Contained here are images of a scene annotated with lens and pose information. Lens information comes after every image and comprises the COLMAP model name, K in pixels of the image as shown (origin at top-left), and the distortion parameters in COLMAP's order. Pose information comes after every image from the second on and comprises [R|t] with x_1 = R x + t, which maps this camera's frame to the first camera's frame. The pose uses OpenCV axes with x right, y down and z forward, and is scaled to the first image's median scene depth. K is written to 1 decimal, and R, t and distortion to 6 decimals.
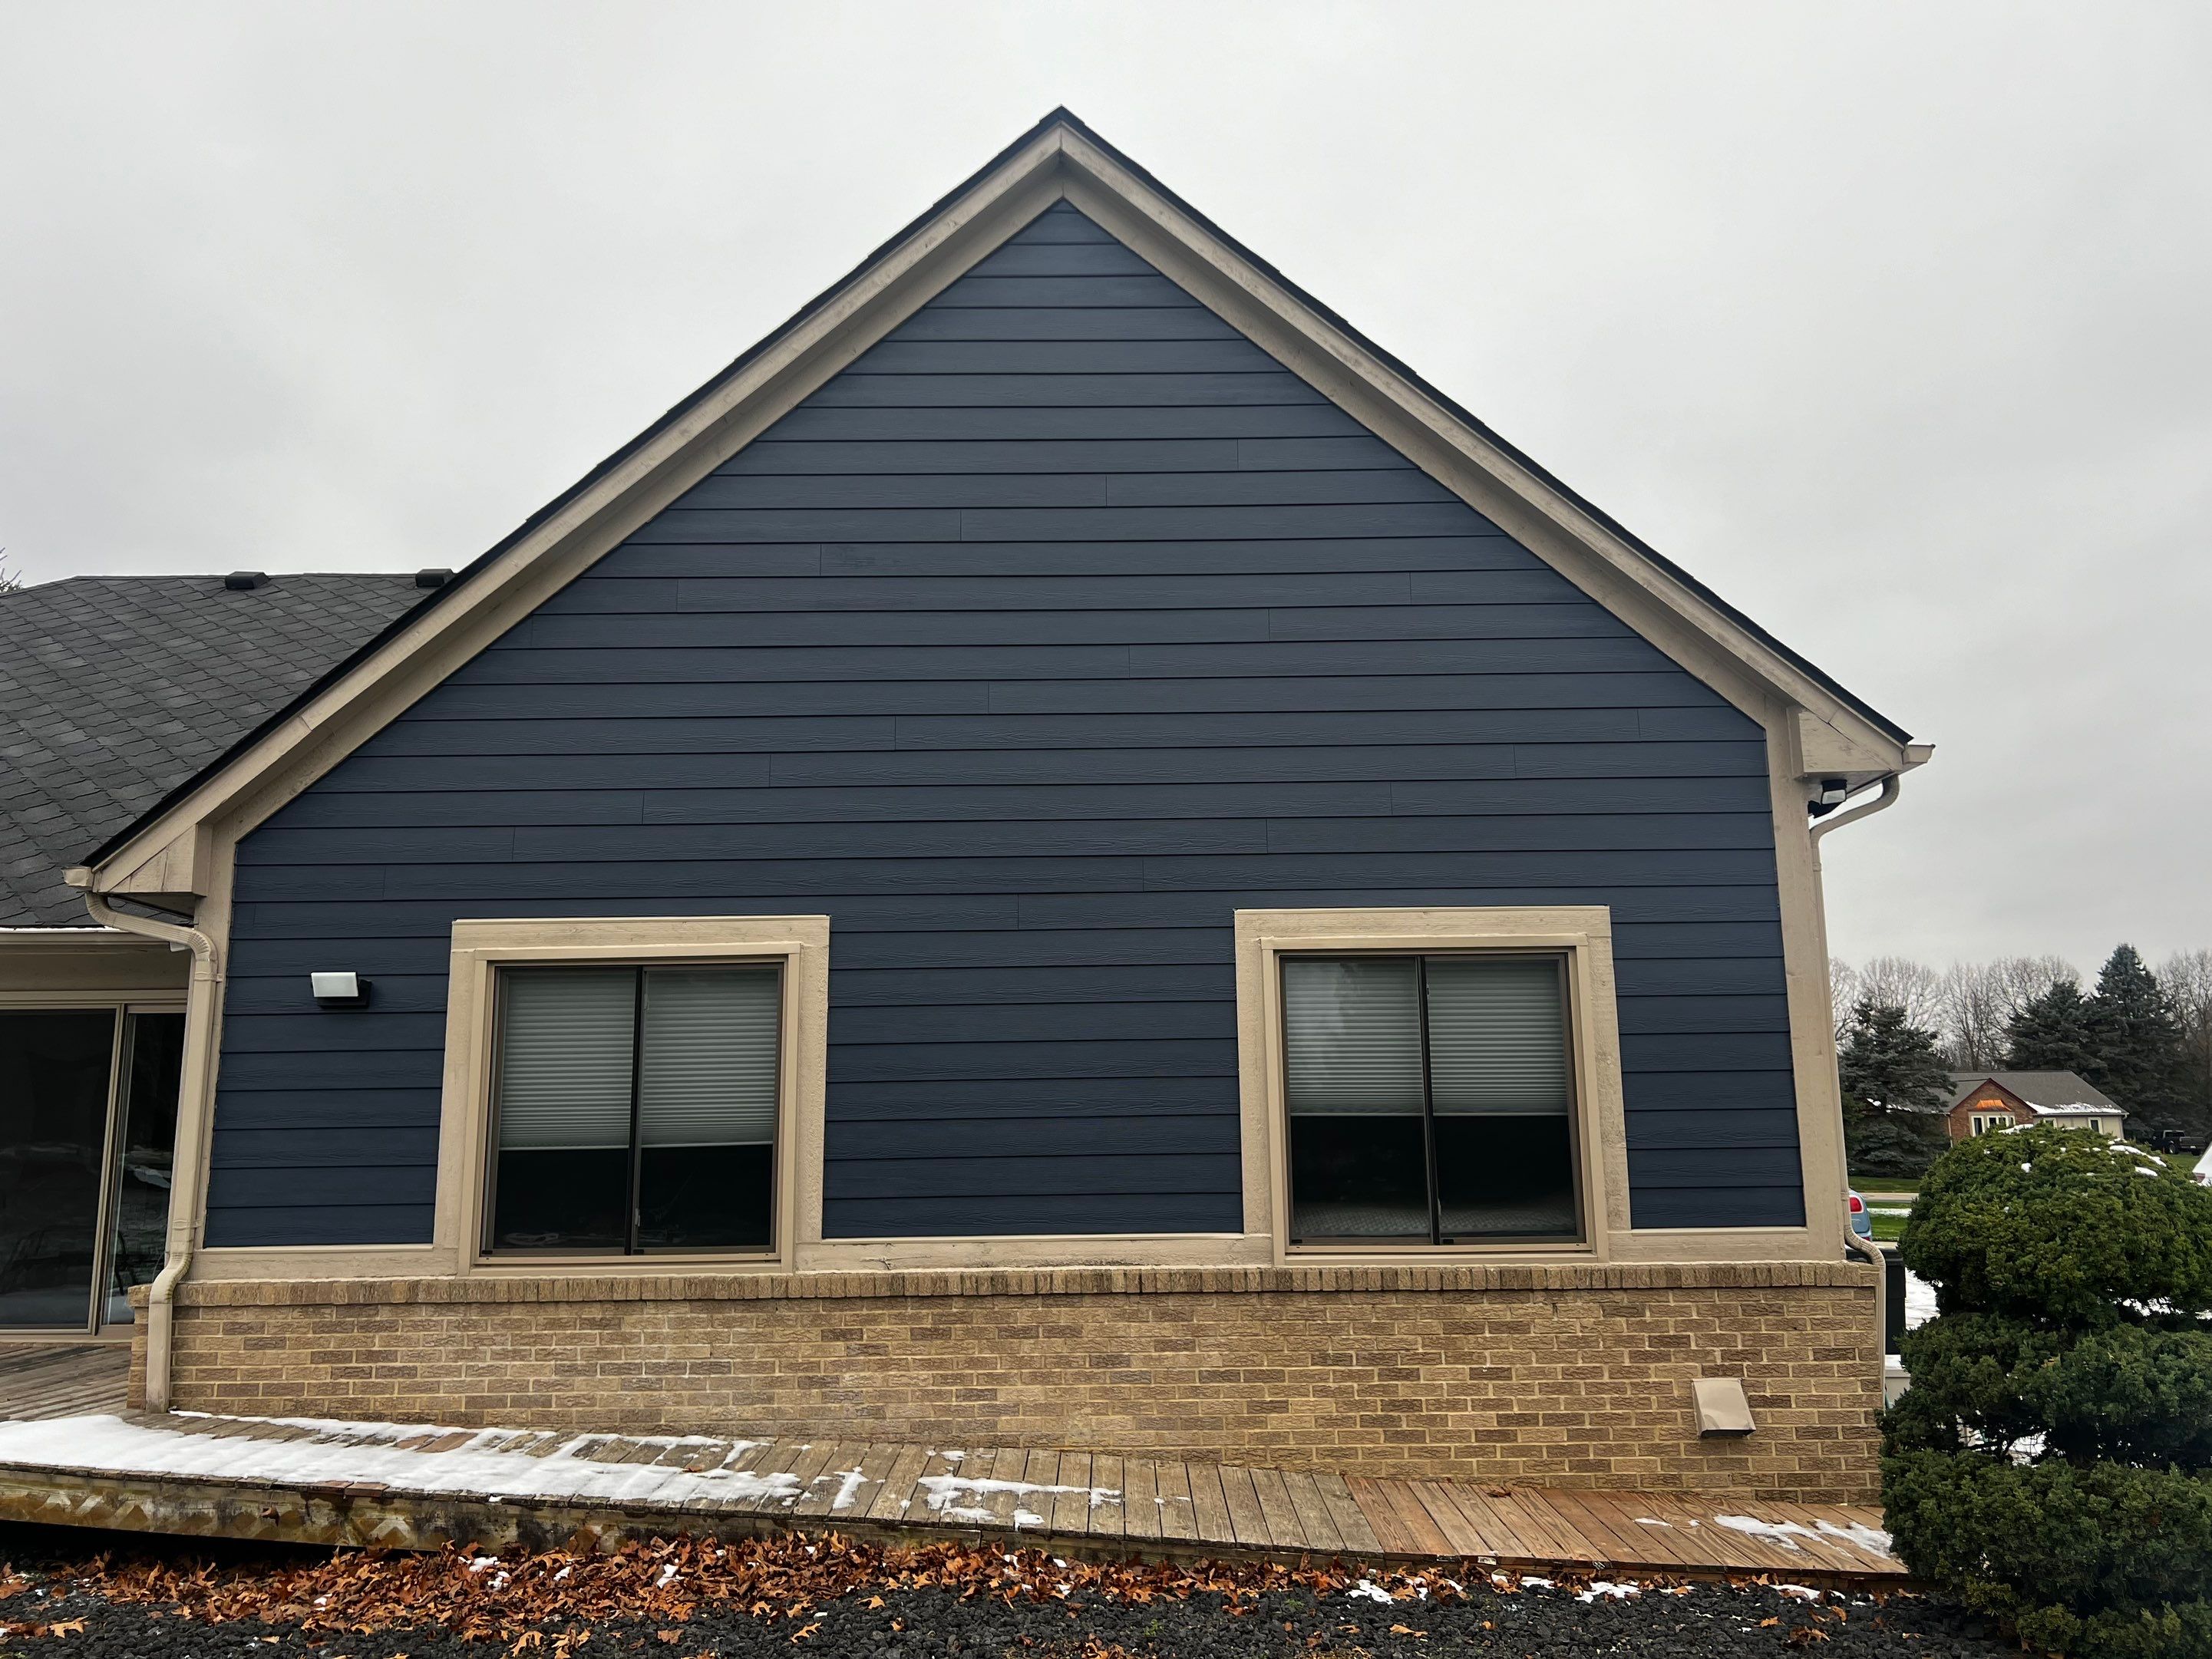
lens RADIAL K [[1659.6, 0, 1100.1], [0, 1659.6, 824.3], [0, 0, 1]] dist [0.060560, -0.057972]
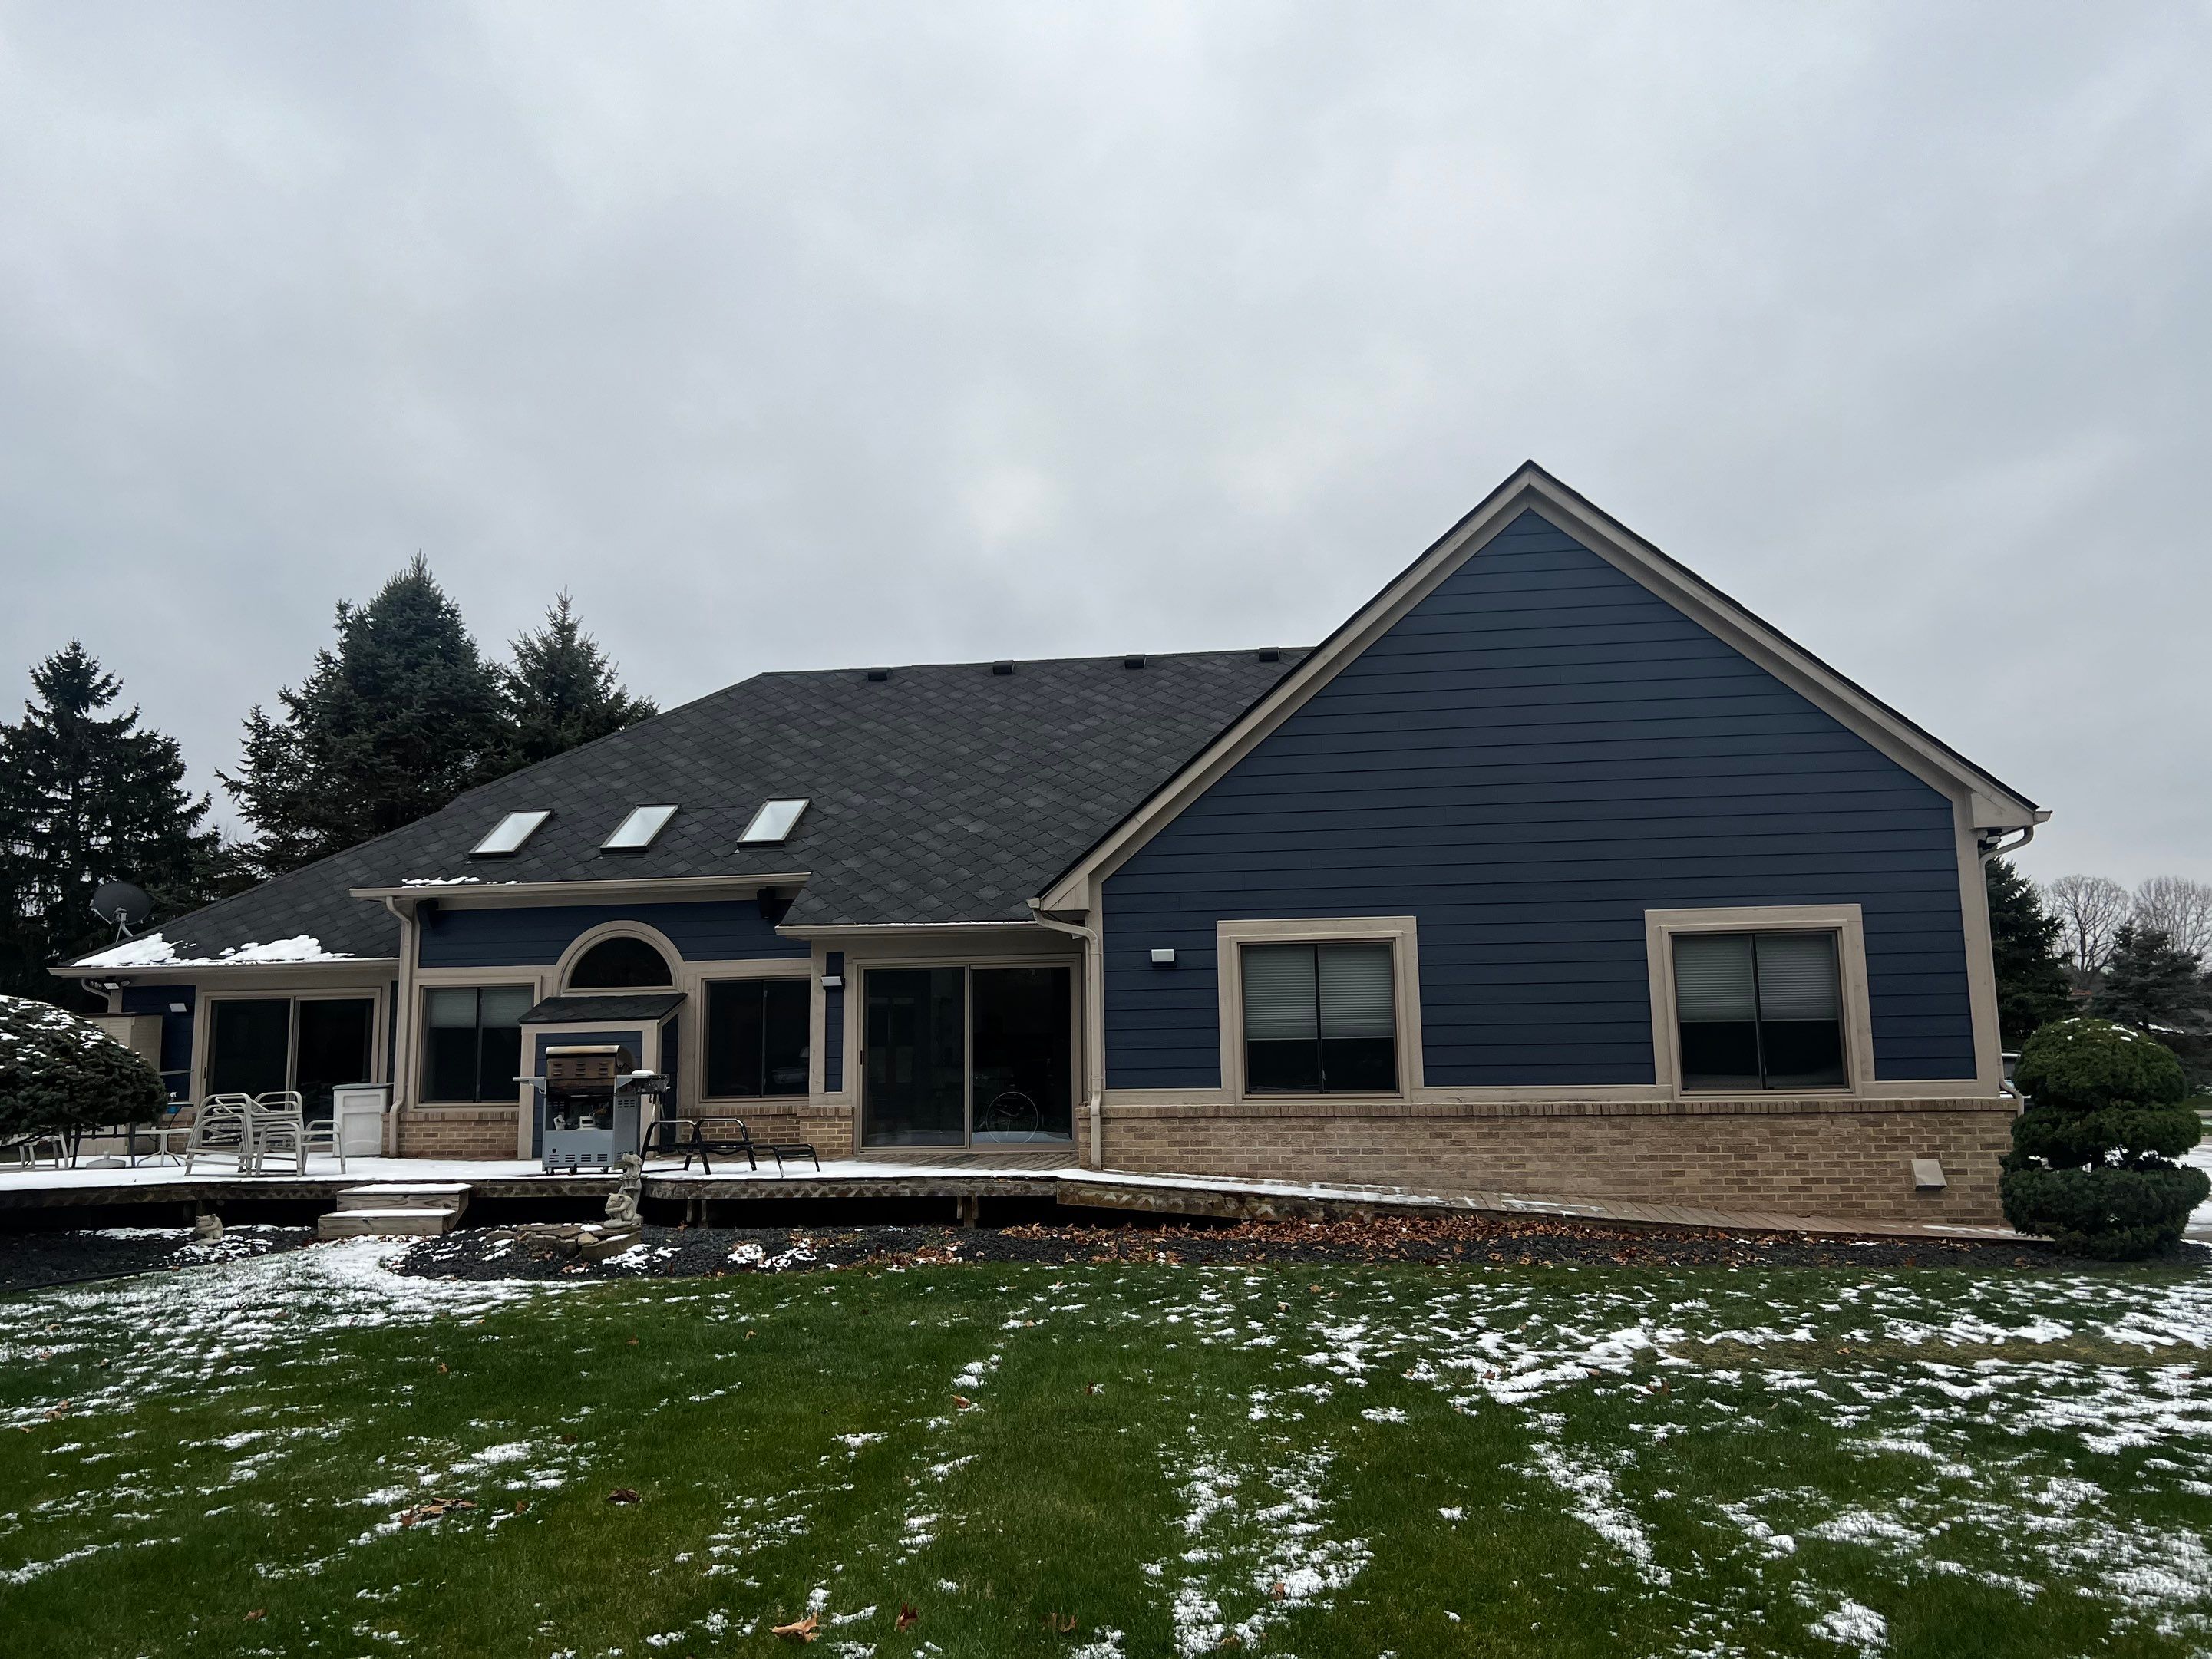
lens RADIAL K [[1659.6, 0, 1105.0], [0, 1659.6, 819.0], [0, 0, 1]] dist [0.060560, -0.057972]
pose [[0.991638, -0.023931, -0.126810, -0.283539], [0.028634, 0.998963, 0.035401, -0.135991], [0.125831, -0.038736, 0.991295, -0.929687]]
